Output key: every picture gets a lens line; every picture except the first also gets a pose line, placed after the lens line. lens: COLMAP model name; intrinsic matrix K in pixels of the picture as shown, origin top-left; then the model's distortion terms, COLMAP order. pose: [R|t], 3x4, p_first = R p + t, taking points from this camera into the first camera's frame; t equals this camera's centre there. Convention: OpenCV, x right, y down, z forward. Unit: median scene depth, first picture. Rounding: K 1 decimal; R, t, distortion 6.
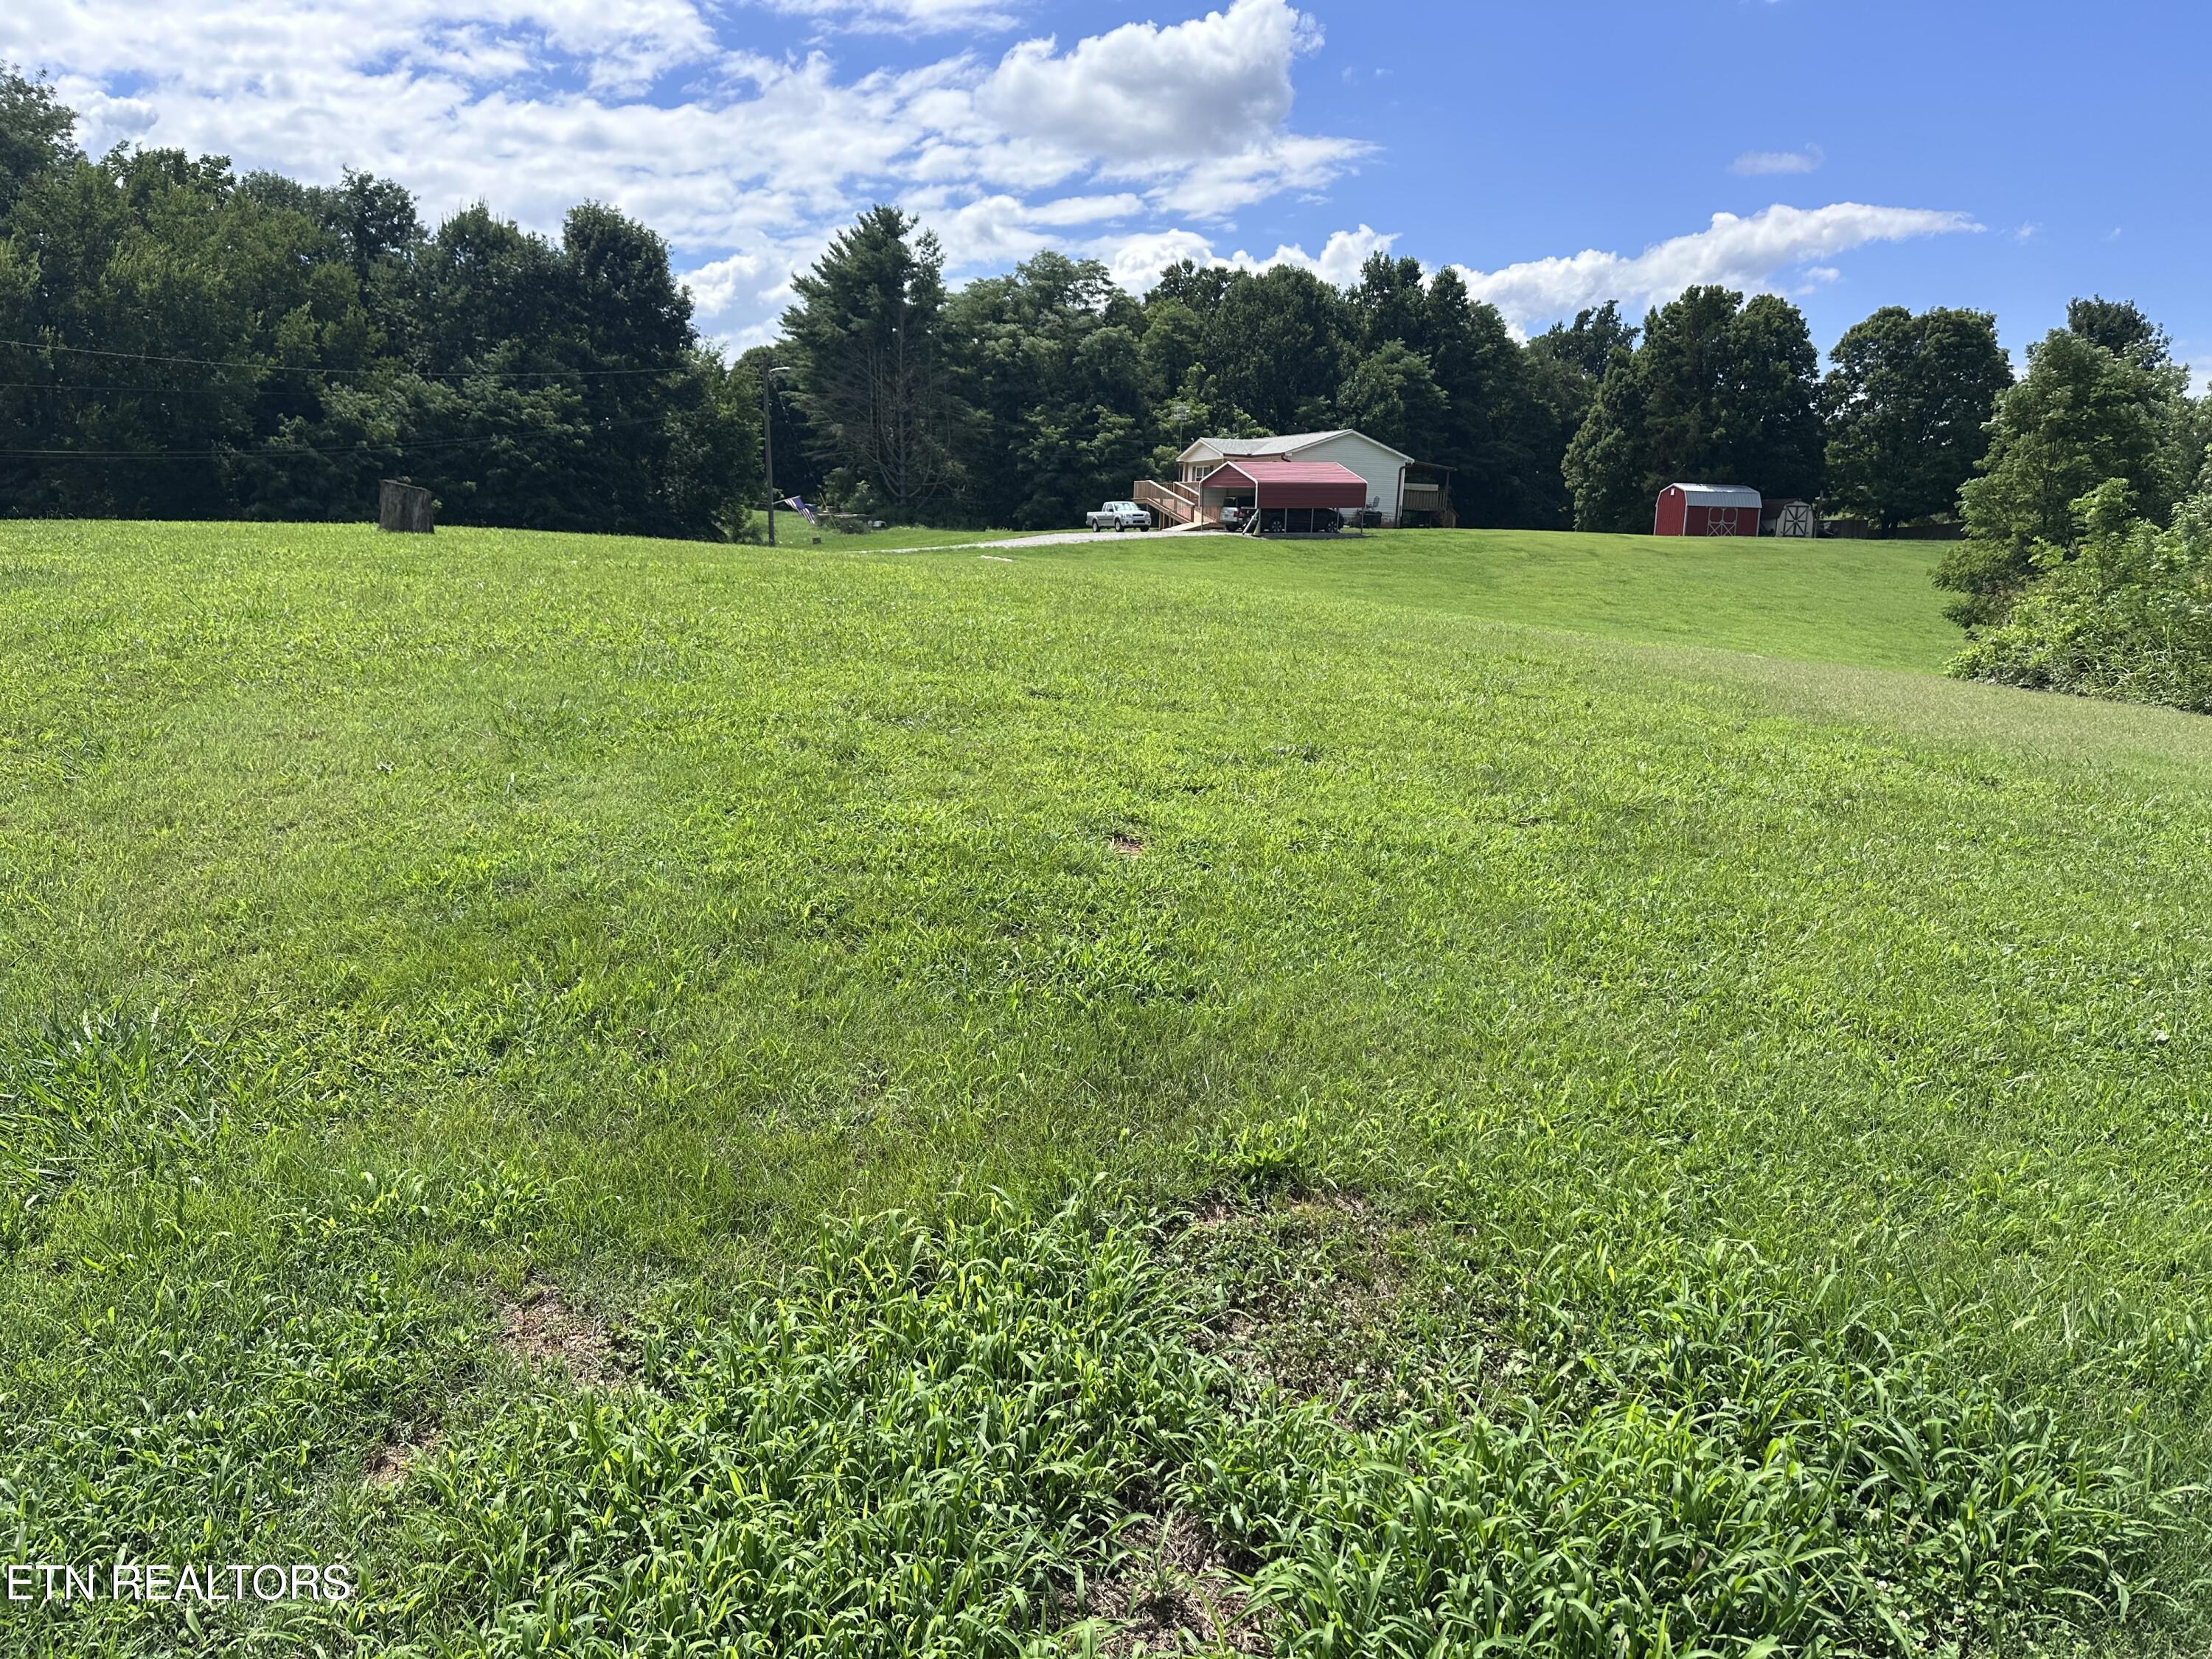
lens RADIAL K [[1583.4, 0, 1158.4], [0, 1583.4, 847.9], [0, 0, 1]] dist [0.031362, -0.035337]
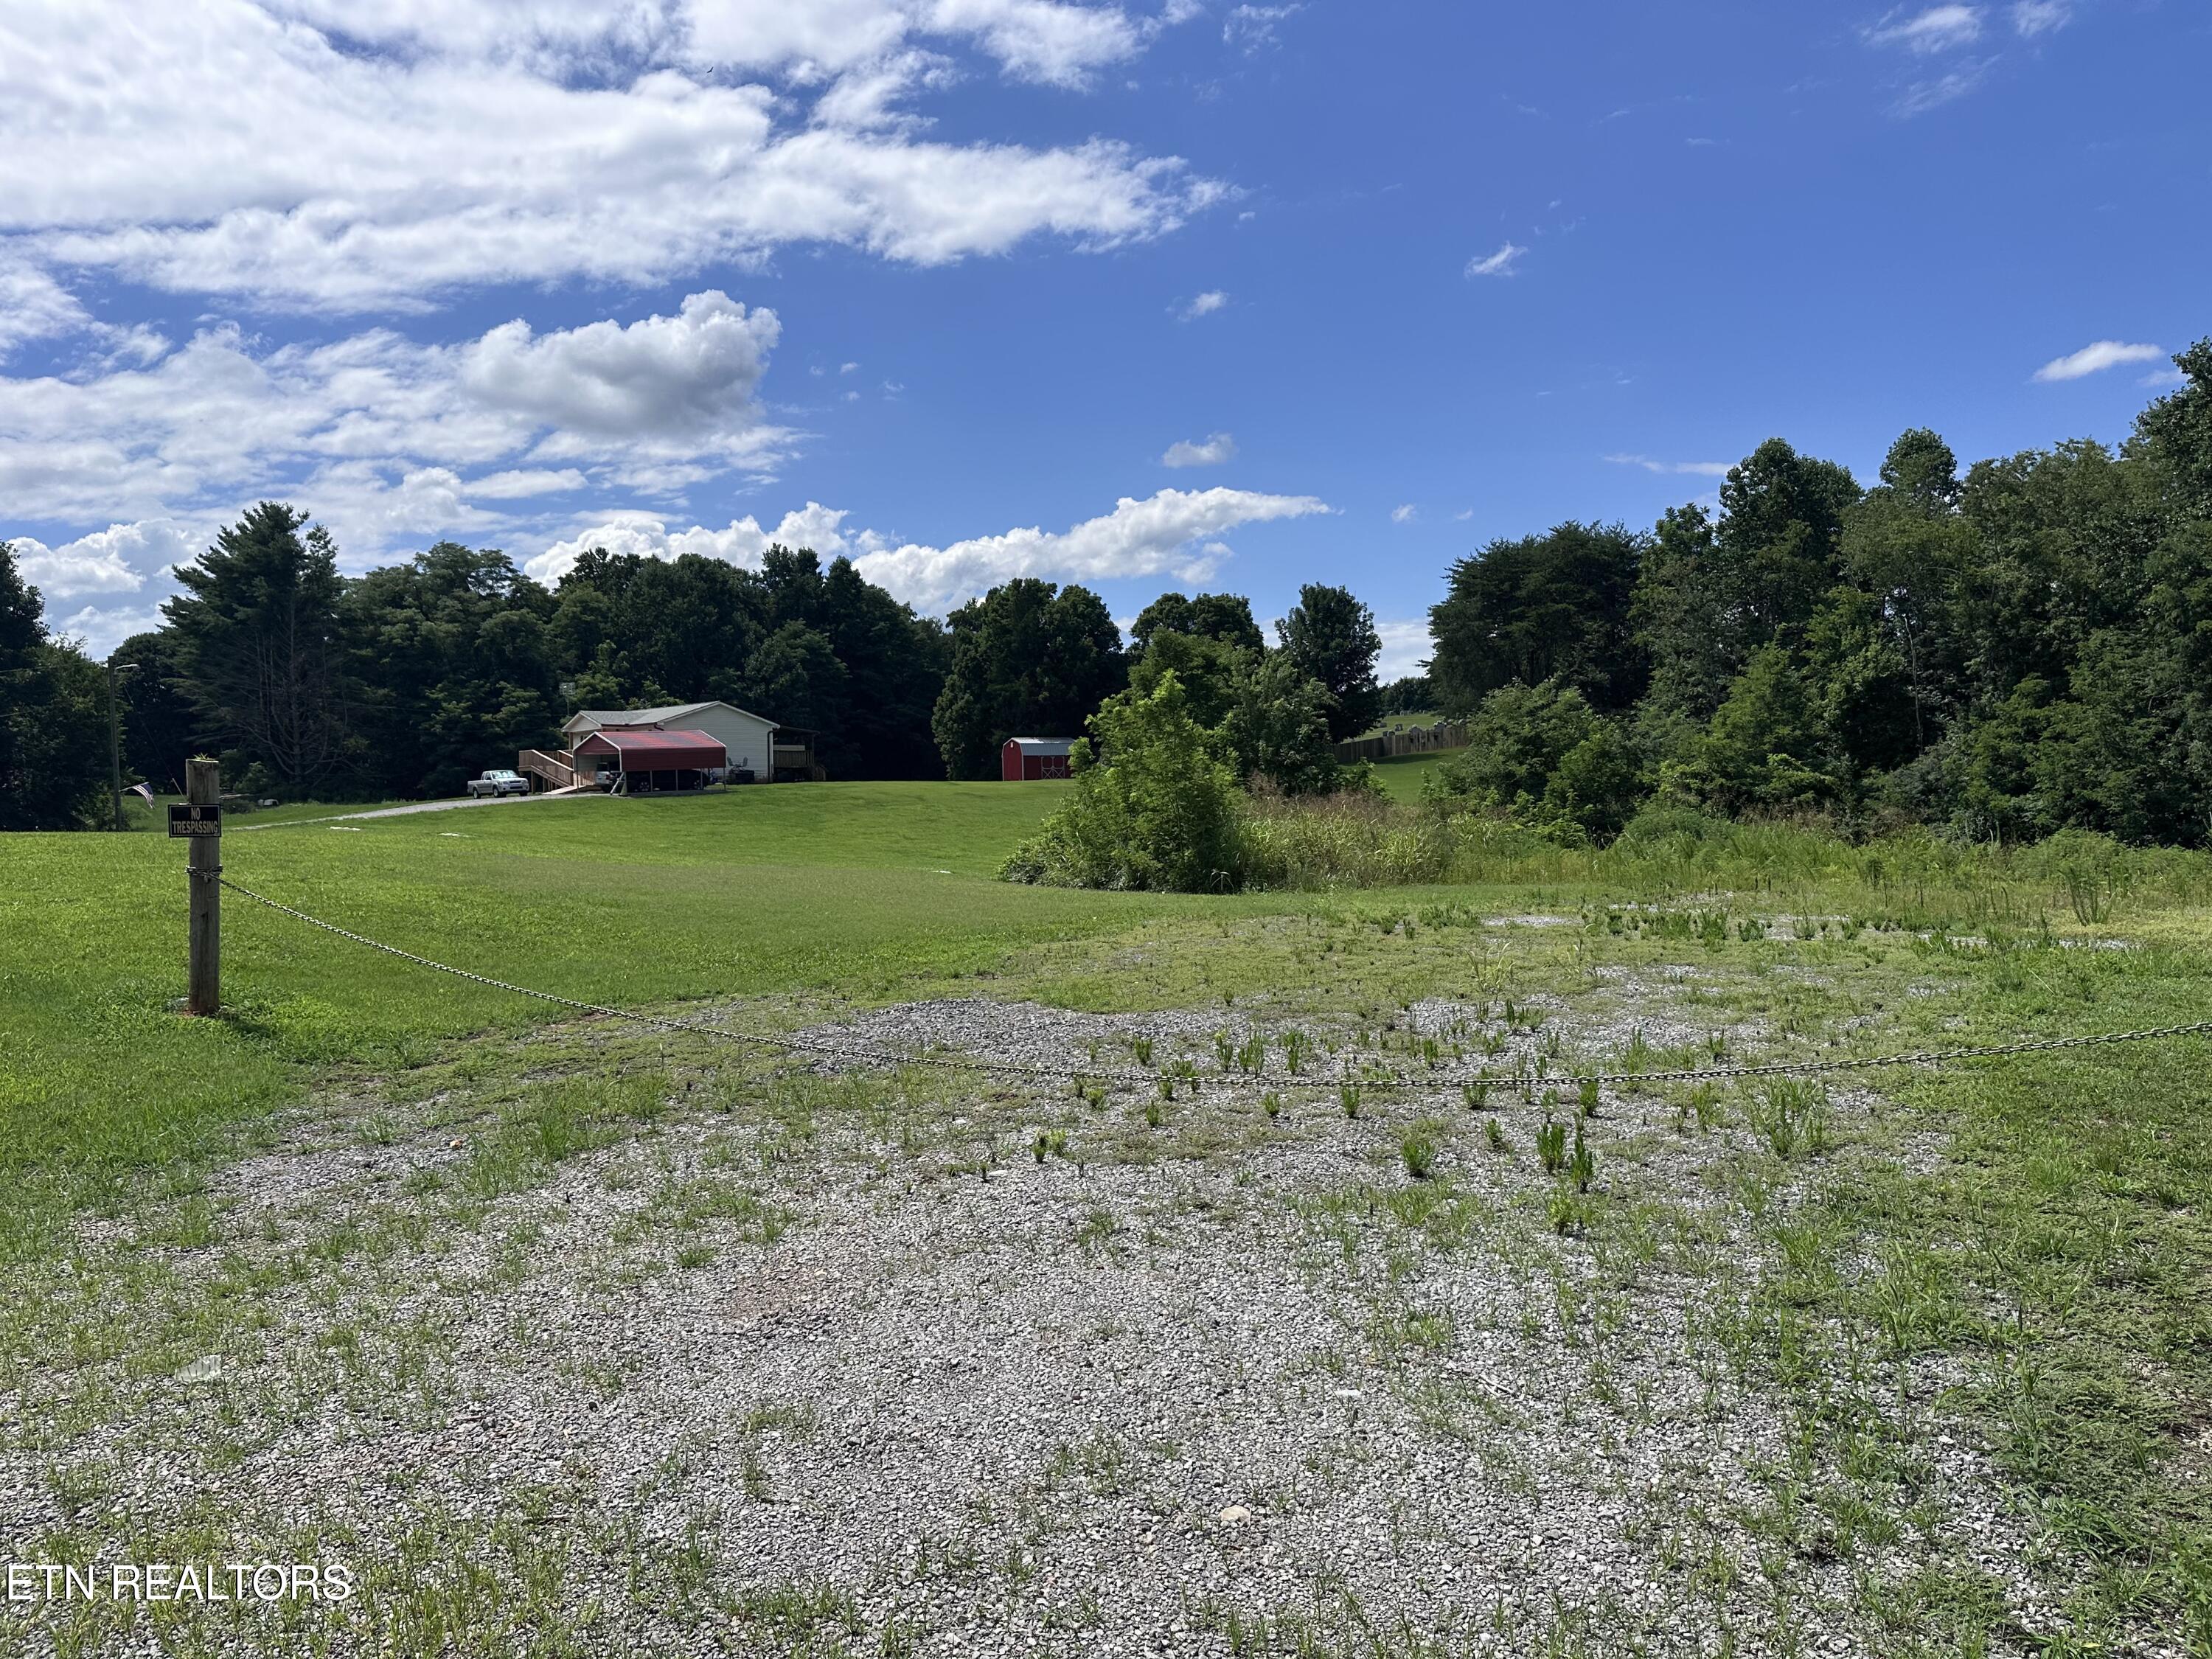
lens RADIAL K [[1583.4, 0, 1098.5], [0, 1583.4, 845.1], [0, 0, 1]] dist [0.031362, -0.035337]
pose [[0.956716, -0.054905, 0.285798, 0.035418], [0.099772, 0.984407, -0.144875, 0.022450], [-0.273387, 0.167119, 0.947276, -0.100506]]
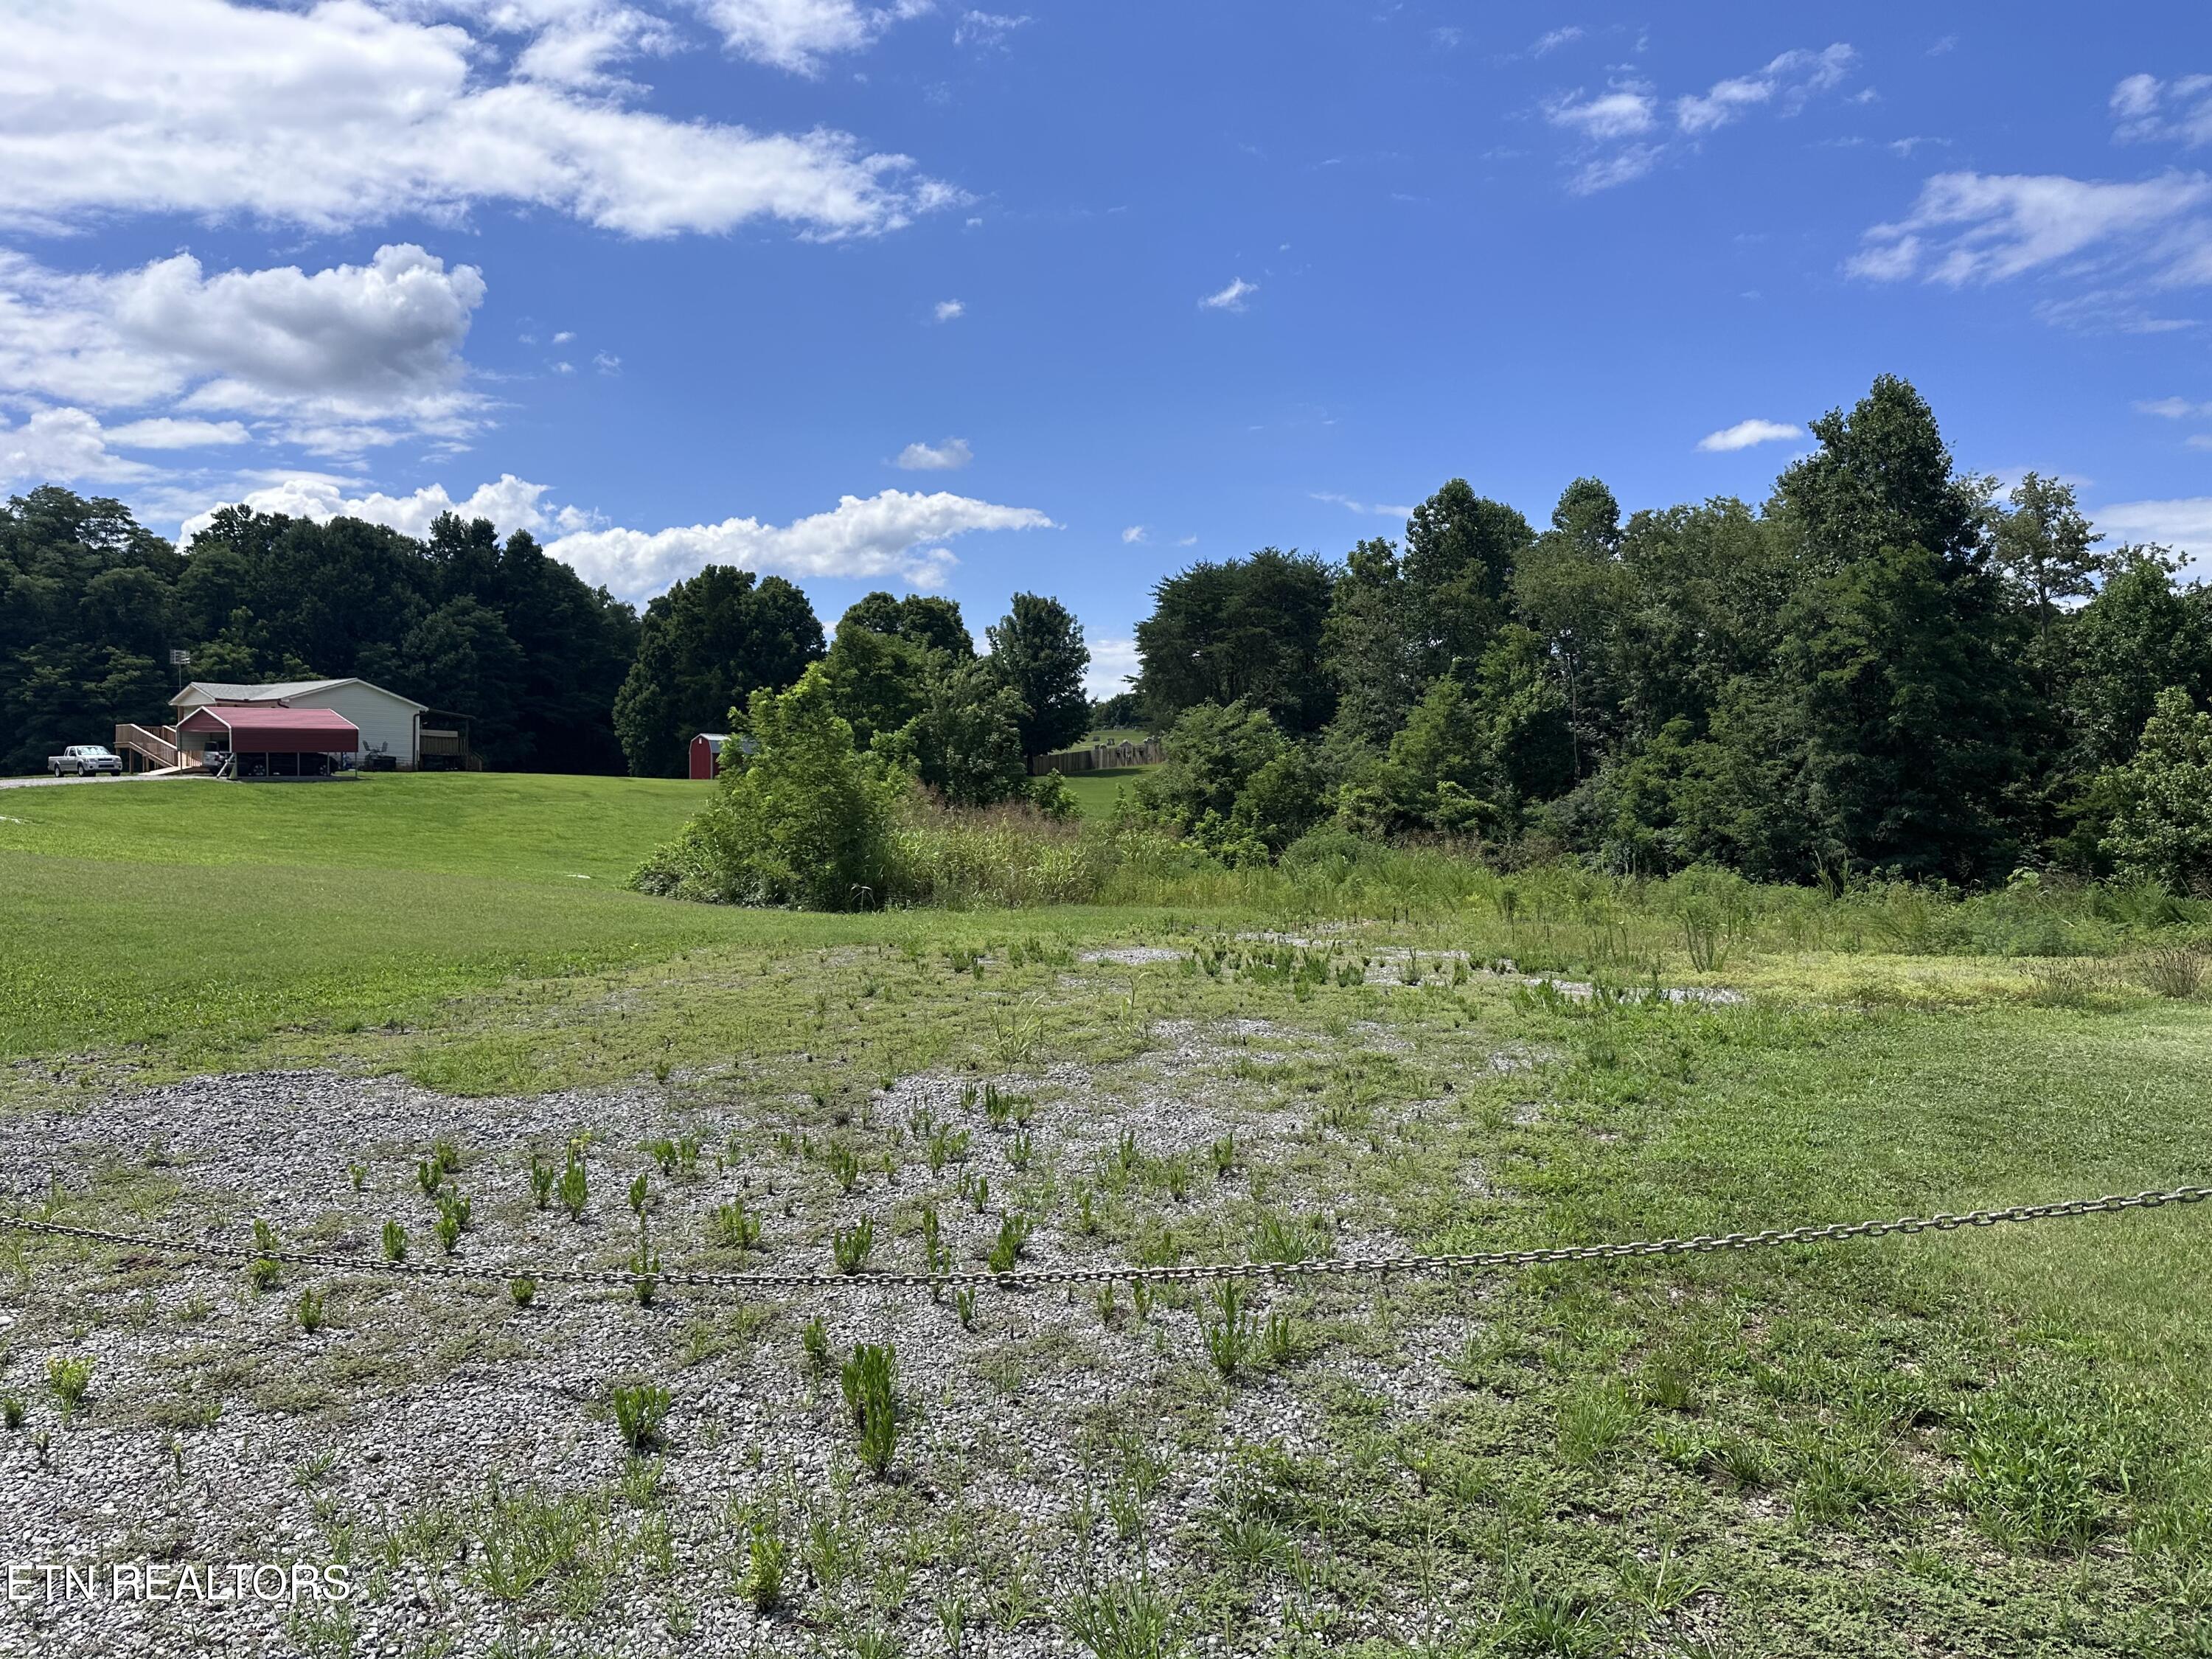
lens RADIAL K [[1583.4, 0, 1125.3], [0, 1583.4, 832.9], [0, 0, 1]] dist [0.031362, -0.035337]
pose [[0.884491, -0.022539, 0.466013, 0.054150], [0.097695, 0.985637, -0.137753, 0.019924], [-0.456214, 0.167369, 0.873989, -0.087467]]
